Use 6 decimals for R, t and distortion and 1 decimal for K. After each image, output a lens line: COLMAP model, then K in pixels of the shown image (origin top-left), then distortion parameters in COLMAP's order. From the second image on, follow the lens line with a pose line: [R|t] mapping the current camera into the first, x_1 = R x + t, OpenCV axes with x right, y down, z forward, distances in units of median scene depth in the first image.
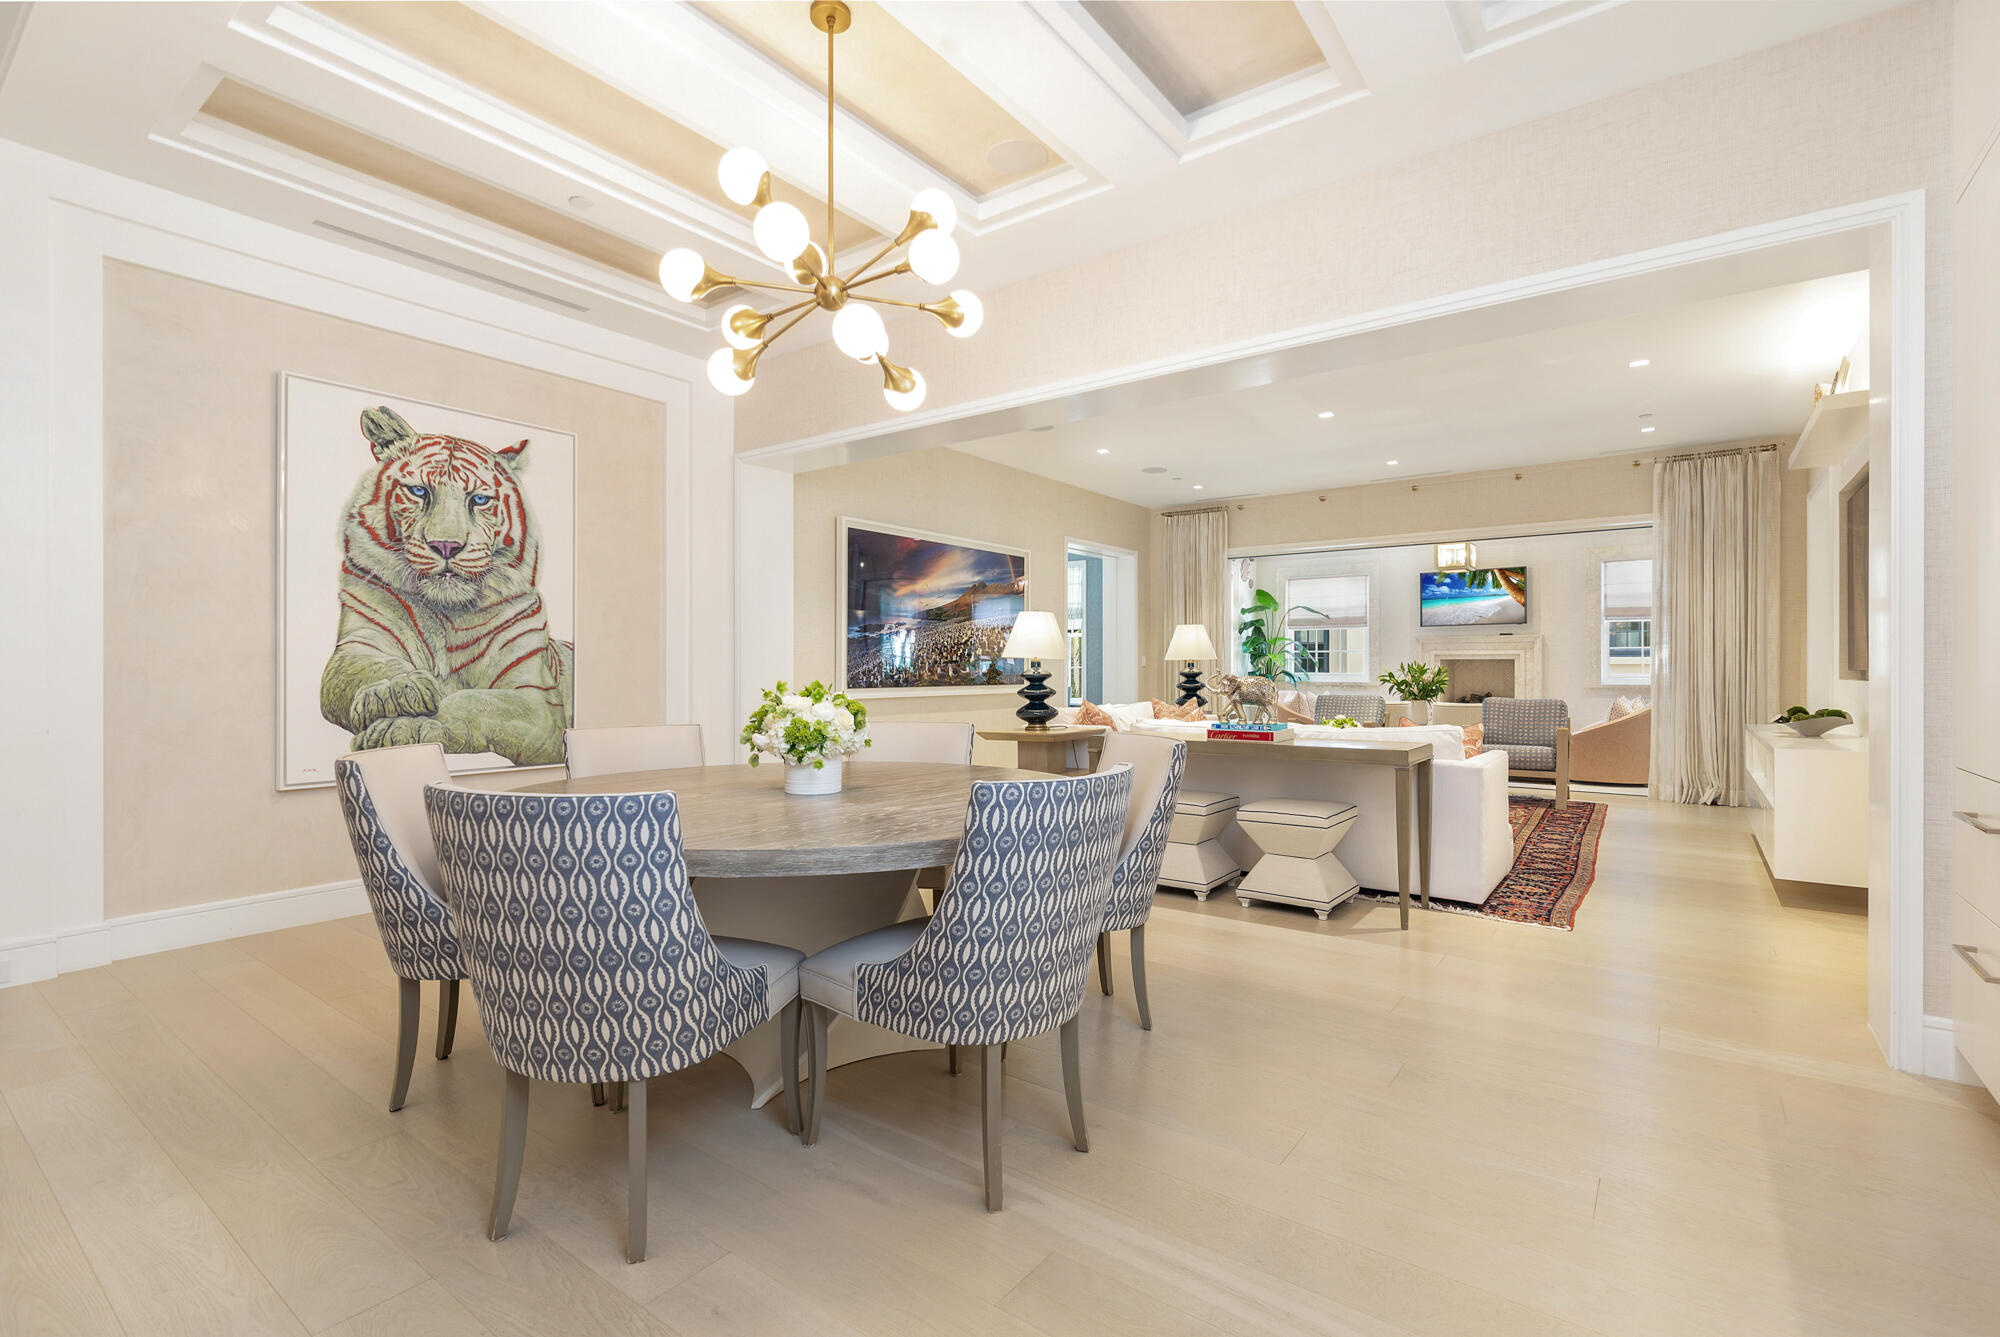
lens RADIAL K [[907.0, 0, 1002.7], [0, 907.0, 667.1], [0, 0, 1]] dist [0.002853, 0.000116]
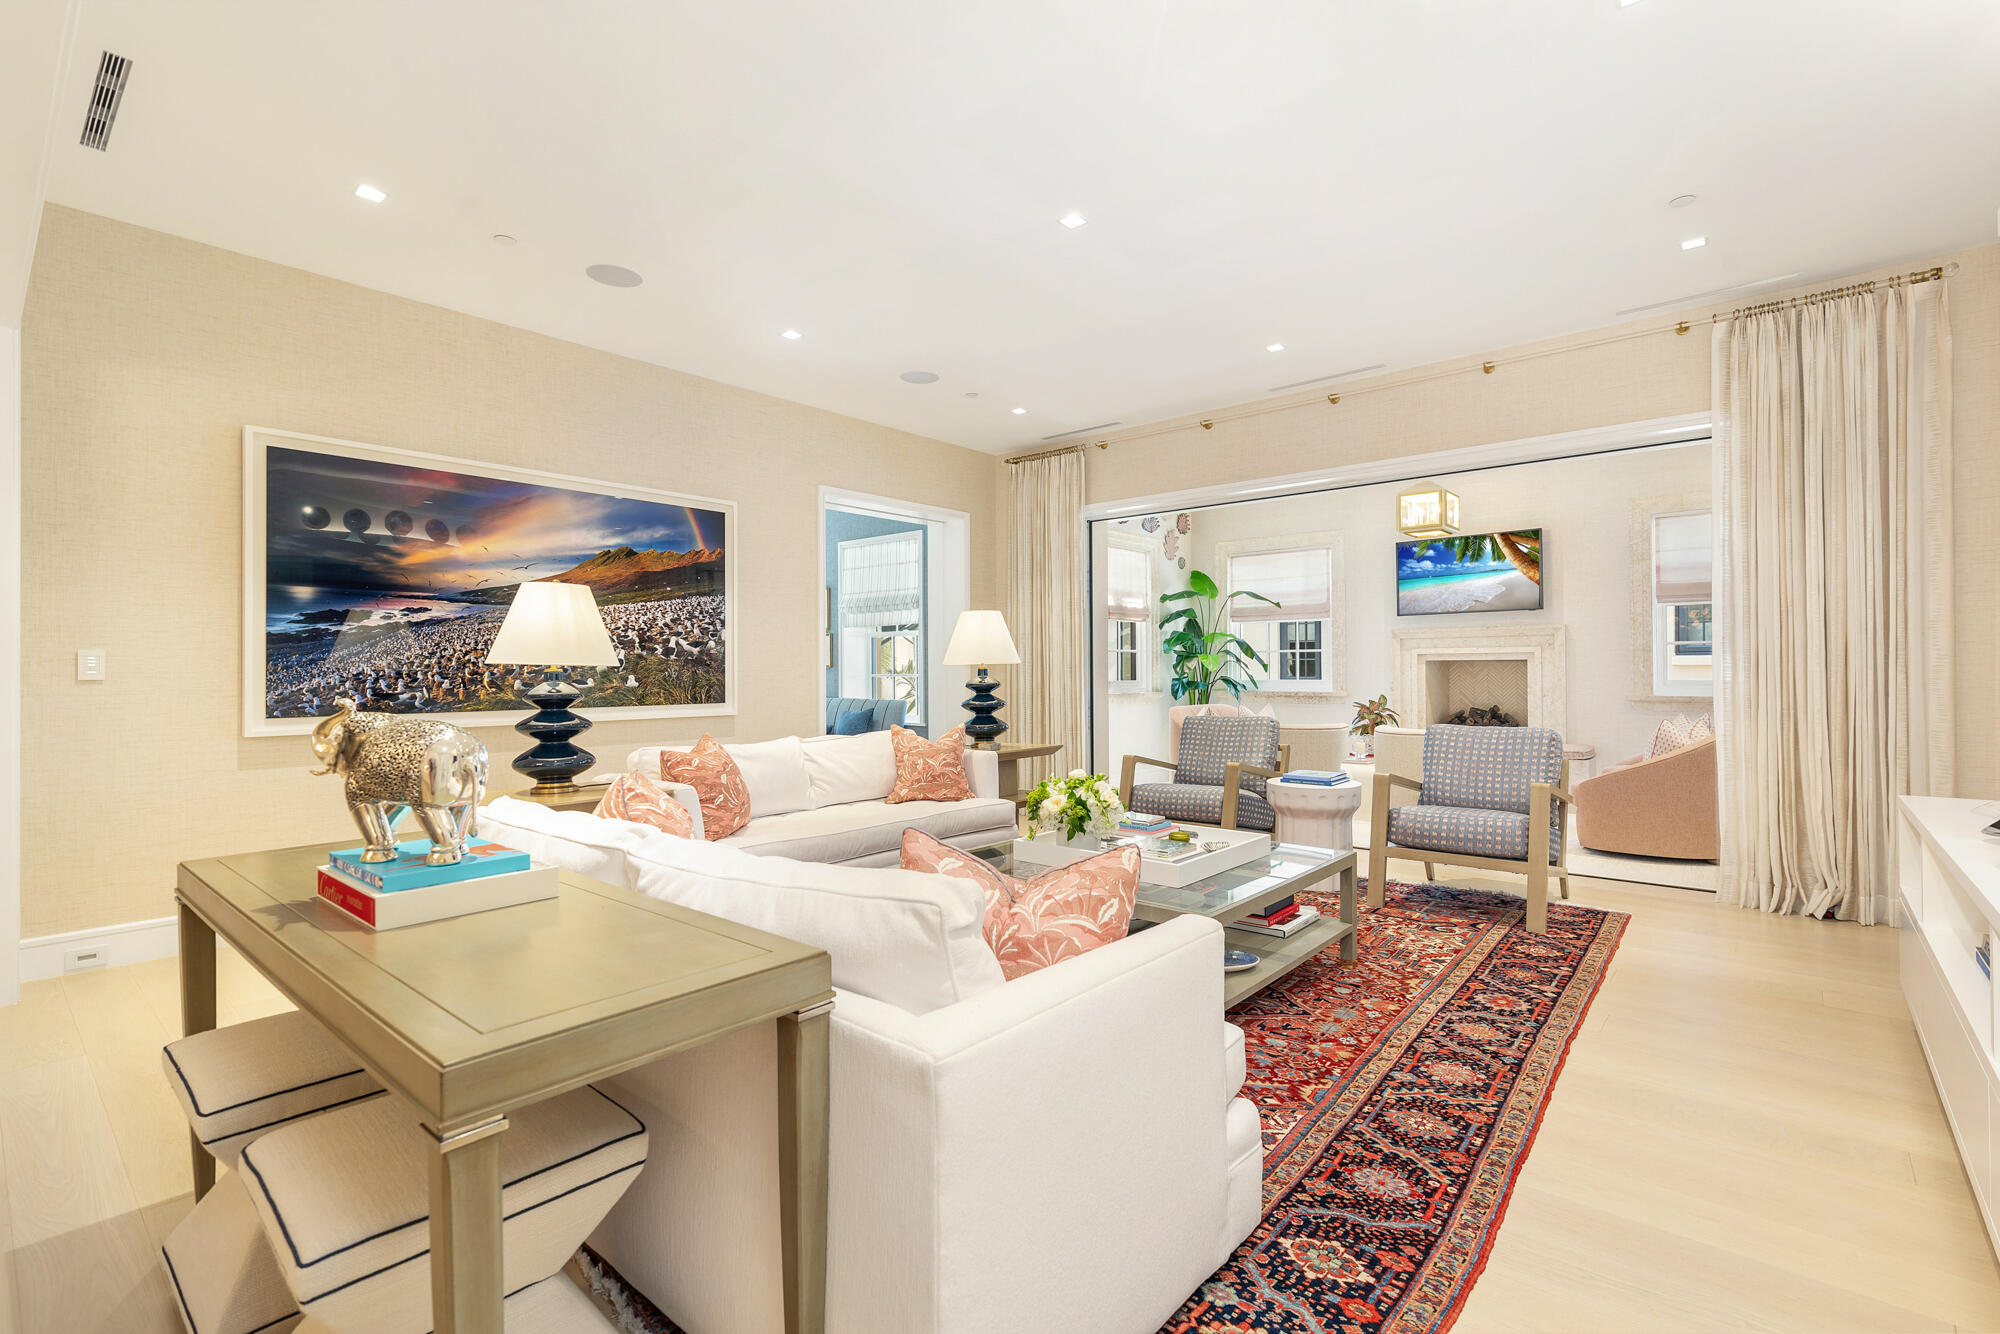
lens RADIAL K [[907.0, 0, 1001.1], [0, 907.0, 663.7], [0, 0, 1]] dist [0.002853, 0.000116]
pose [[0.997408, -0.006134, -0.071698, 0.326339], [0.005616, 0.999957, -0.007423, -0.004578], [0.071740, 0.007001, 0.997399, 0.417794]]
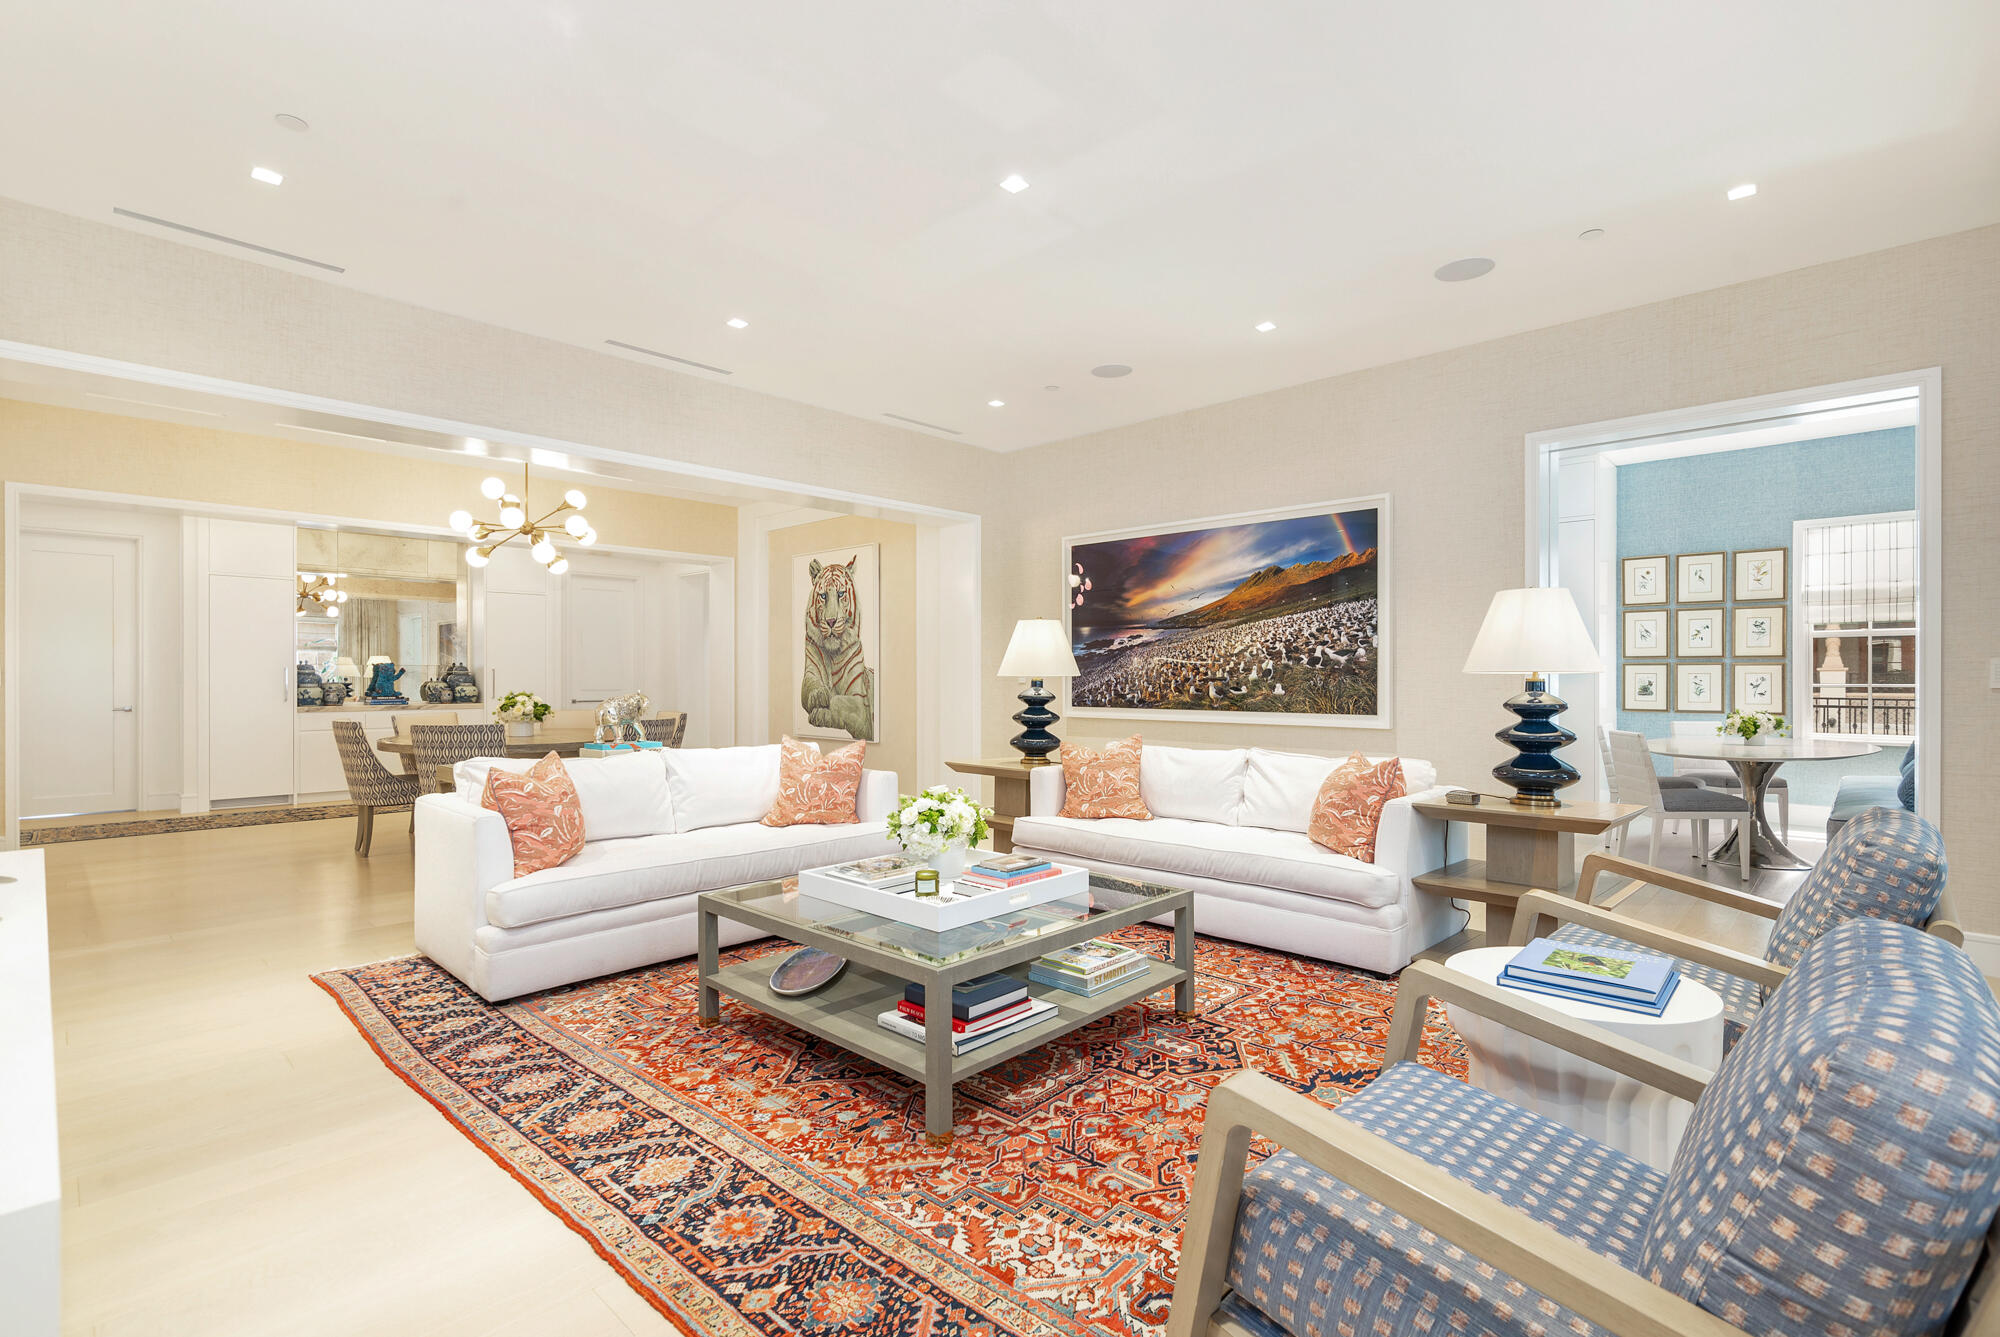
lens RADIAL K [[907.0, 0, 1000.1], [0, 907.0, 680.2], [0, 0, 1]] dist [0.002853, 0.000116]
pose [[-0.114419, 0.003752, -0.993426, 0.788890], [0.000690, 0.999993, 0.003697, -0.008490], [0.993432, -0.000262, -0.114421, 0.973070]]
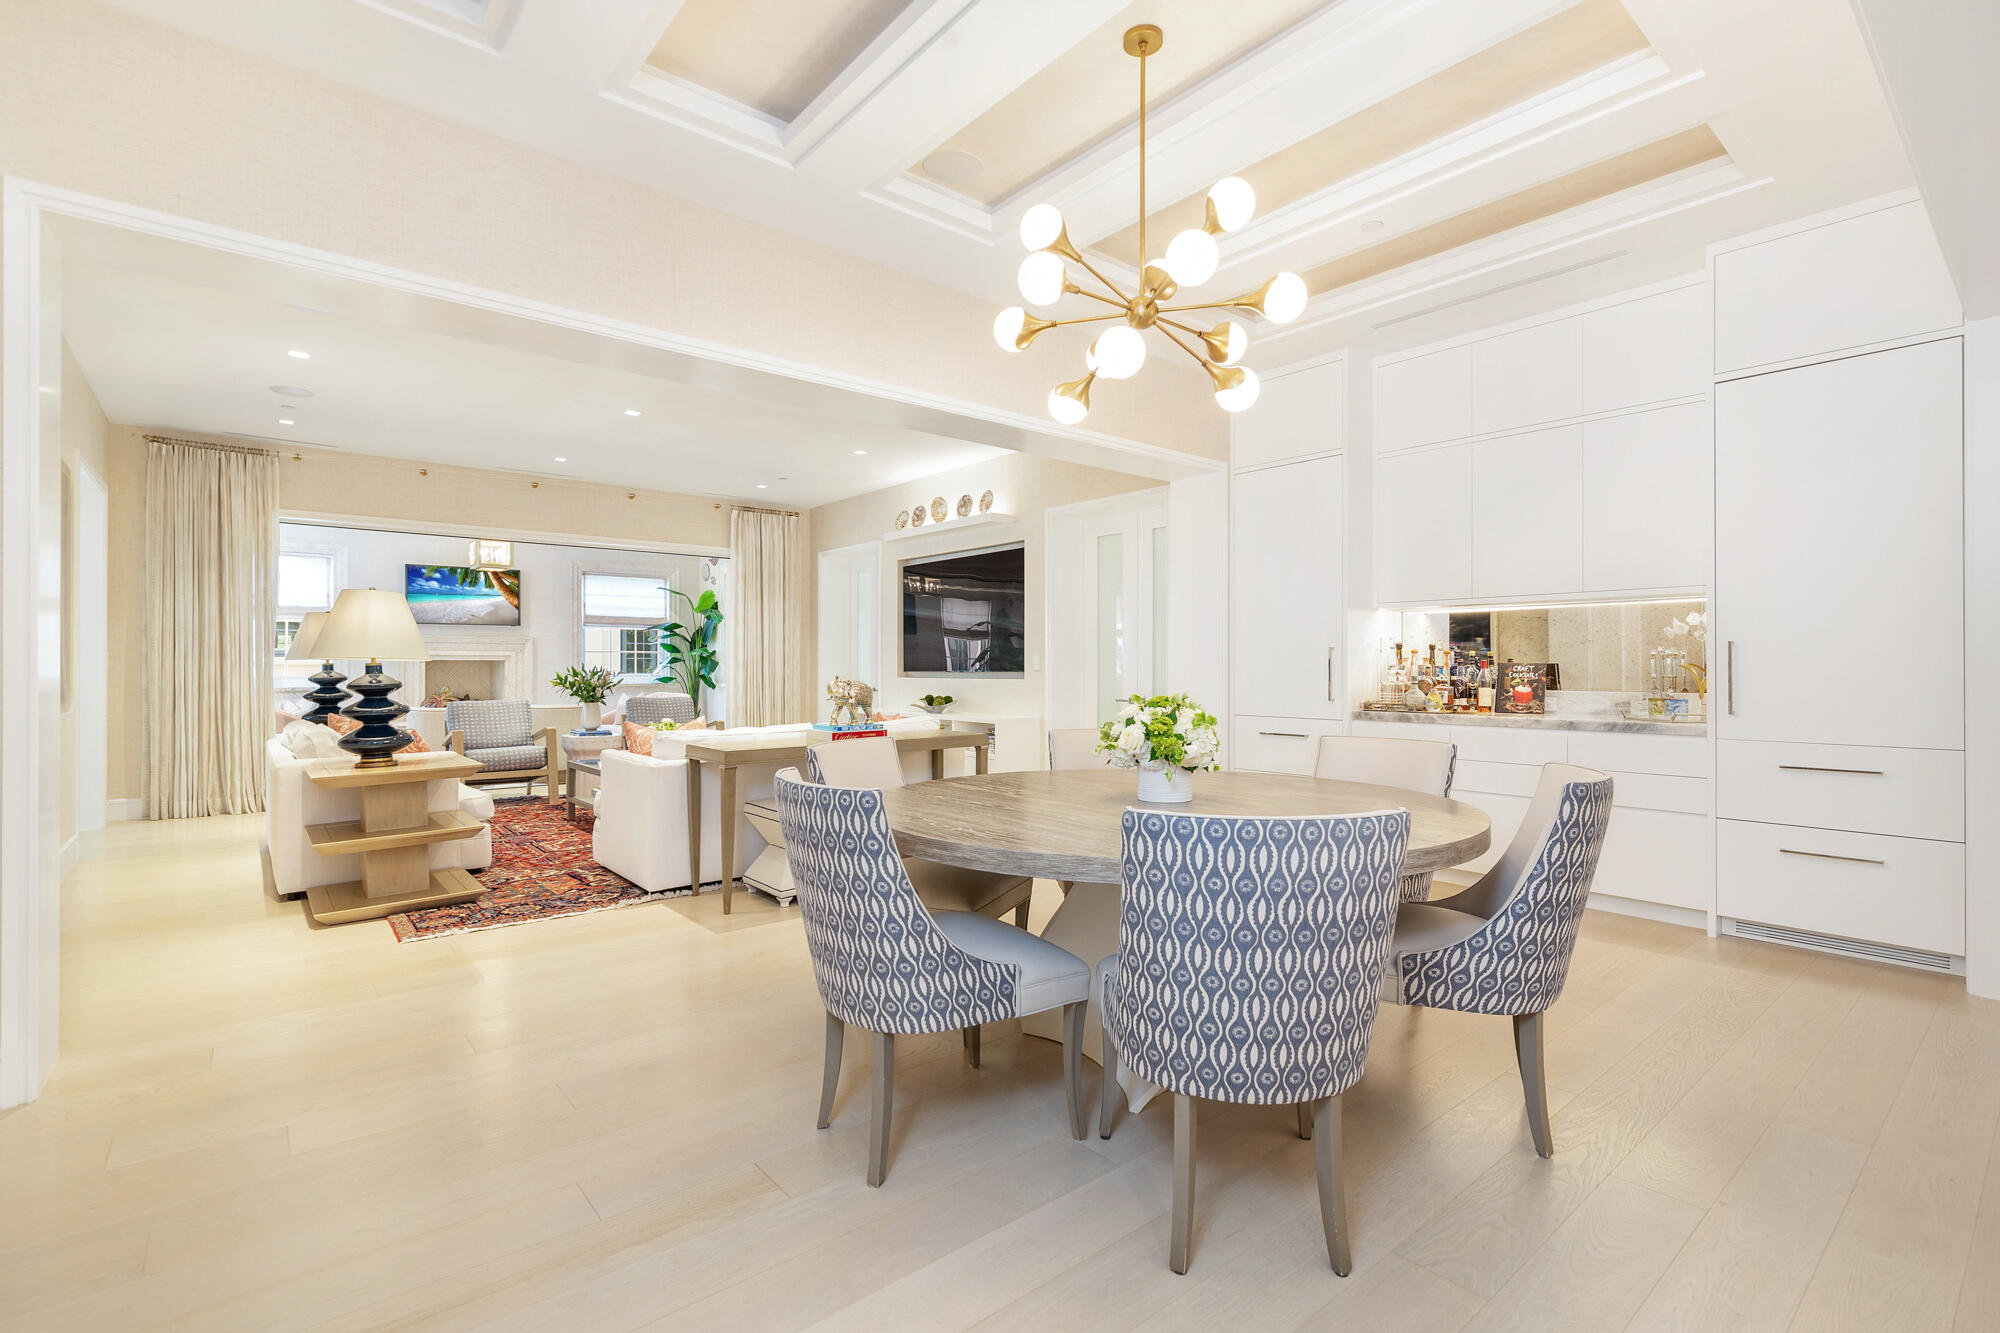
lens RADIAL K [[907.0, 0, 1008.5], [0, 907.0, 662.7], [0, 0, 1]] dist [0.002853, 0.000116]
pose [[0.219801, 0.002939, 0.975540, -0.471791], [-0.001718, 0.999995, -0.002626, -0.006413], [-0.975543, -0.001099, 0.219805, 0.364252]]
